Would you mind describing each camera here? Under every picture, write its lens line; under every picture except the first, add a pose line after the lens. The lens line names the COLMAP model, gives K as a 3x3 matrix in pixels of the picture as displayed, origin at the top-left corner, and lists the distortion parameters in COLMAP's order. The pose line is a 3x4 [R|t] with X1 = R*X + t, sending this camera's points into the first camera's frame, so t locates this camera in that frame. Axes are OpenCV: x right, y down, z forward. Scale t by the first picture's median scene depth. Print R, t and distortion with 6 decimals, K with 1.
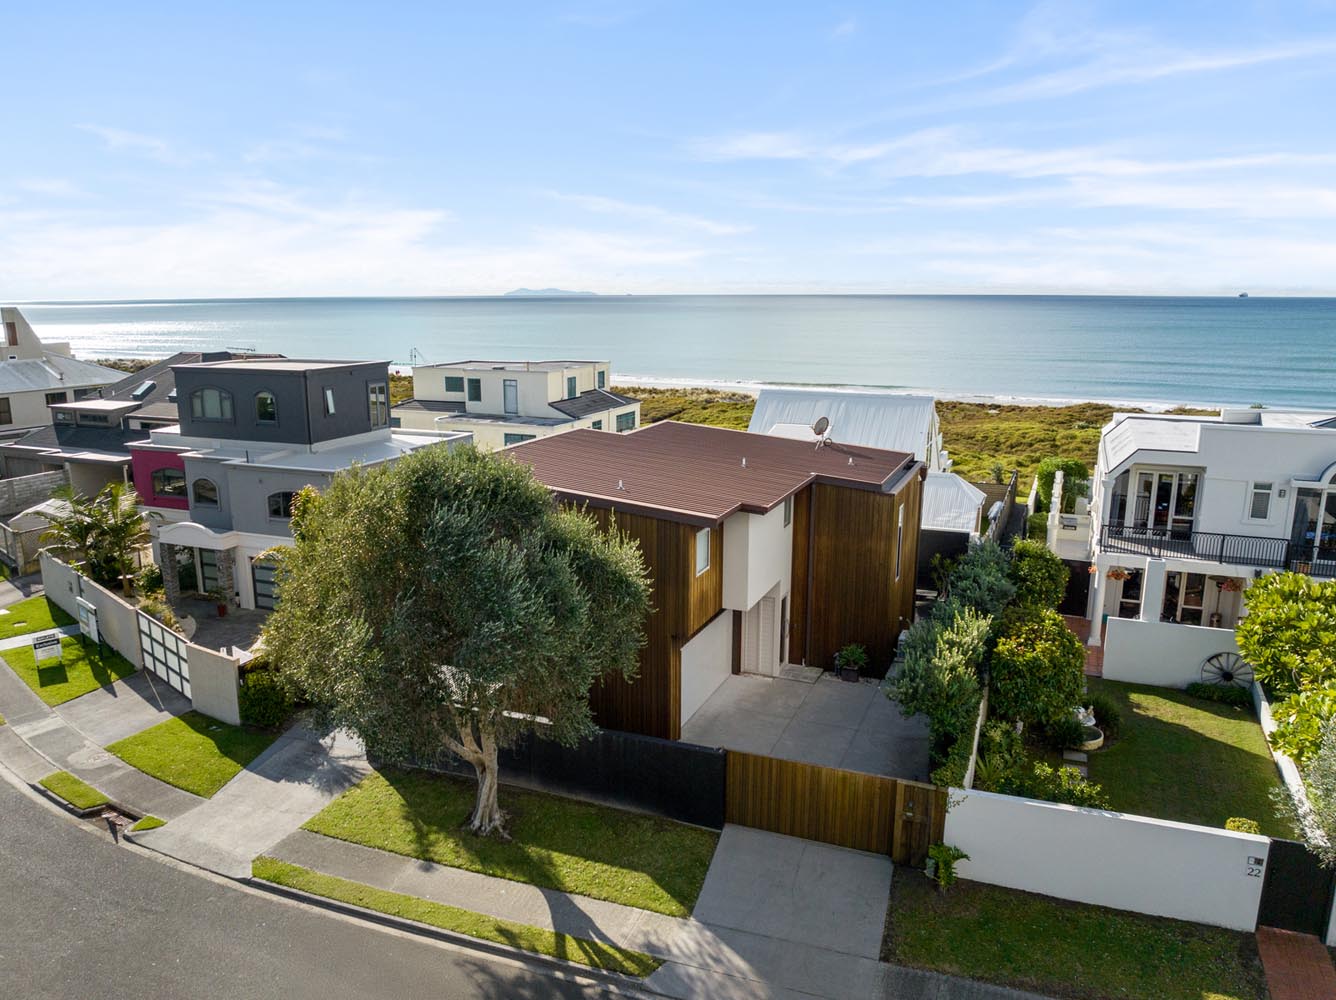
lens RADIAL K [[977.0, 0, 663.9], [0, 977.0, 533.1], [0, 0, 1]] dist [-0.036299, -0.000820]
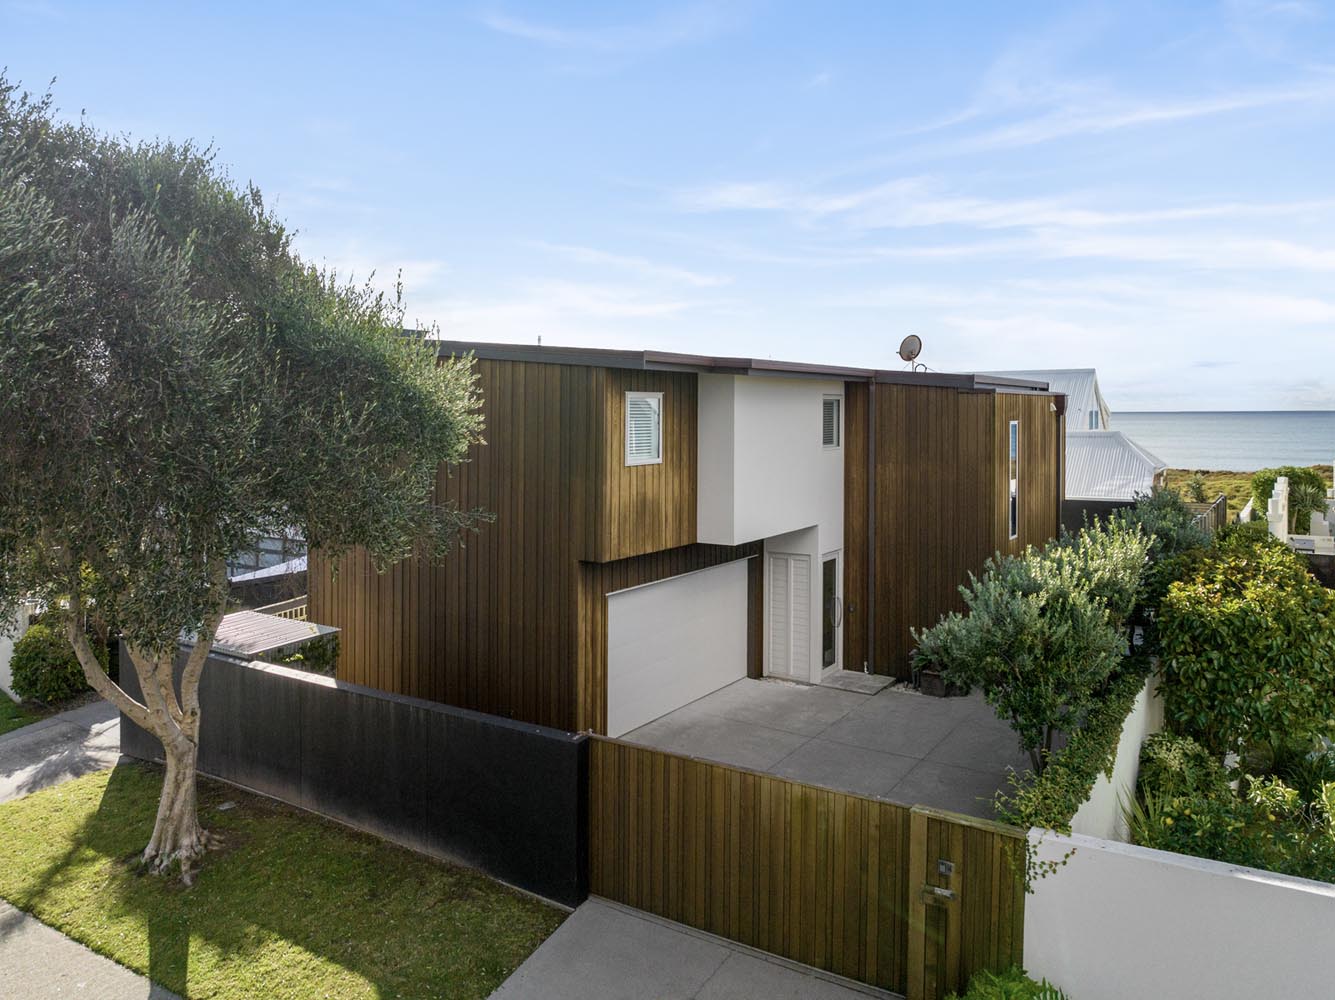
lens RADIAL K [[980.4, 0, 670.1], [0, 980.4, 414.8], [0, 0, 1]] dist [-0.036814, 0.007233]
pose [[0.983729, -0.001674, -0.179652, 0.160499], [-0.037459, 0.976069, -0.214210, 0.136349], [0.175711, 0.217455, 0.960124, 0.396447]]
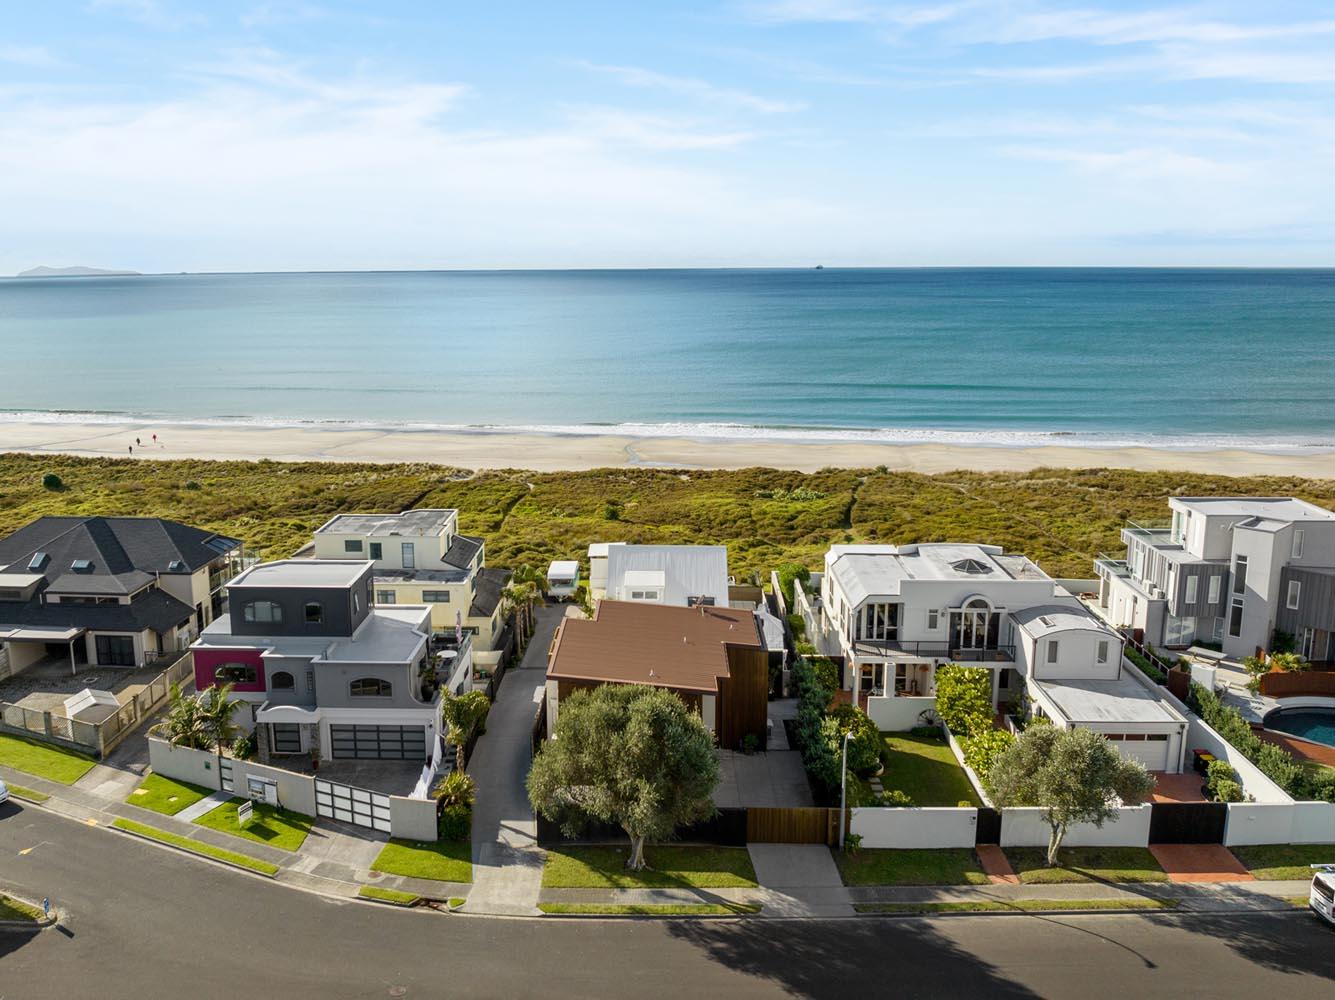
lens RADIAL K [[976.3, 0, 663.4], [0, 976.3, 533.1], [0, 0, 1]] dist [-0.036299, -0.000820]
pose [[0.937650, -0.073499, 0.339721, -0.621312], [0.082087, 0.996565, -0.010955, -0.287176], [-0.337749, 0.038159, 0.940462, -0.743138]]
